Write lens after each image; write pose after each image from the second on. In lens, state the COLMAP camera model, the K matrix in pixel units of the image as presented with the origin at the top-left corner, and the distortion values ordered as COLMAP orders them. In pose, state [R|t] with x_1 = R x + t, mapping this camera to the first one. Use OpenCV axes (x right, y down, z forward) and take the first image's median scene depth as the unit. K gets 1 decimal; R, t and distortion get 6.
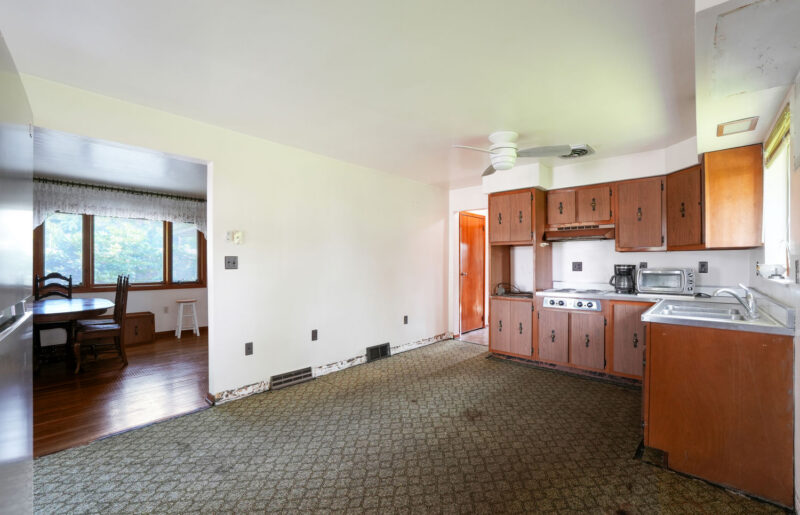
lens RADIAL K [[335.0, 0, 394.0], [0, 335.0, 260.5], [0, 0, 1]] dist [-0.032120, 0.000383]
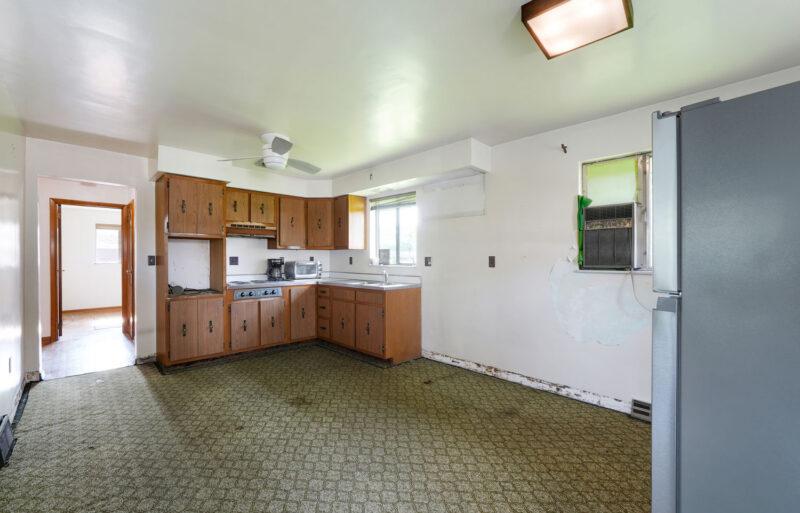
lens RADIAL K [[335.0, 0, 394.0], [0, 335.0, 259.5], [0, 0, 1]] dist [-0.032120, 0.000383]
pose [[0.047018, -0.007445, 0.998866, -0.629297], [-0.007119, 0.999944, 0.007788, 0.001253], [-0.998869, -0.007477, 0.046962, 0.514098]]
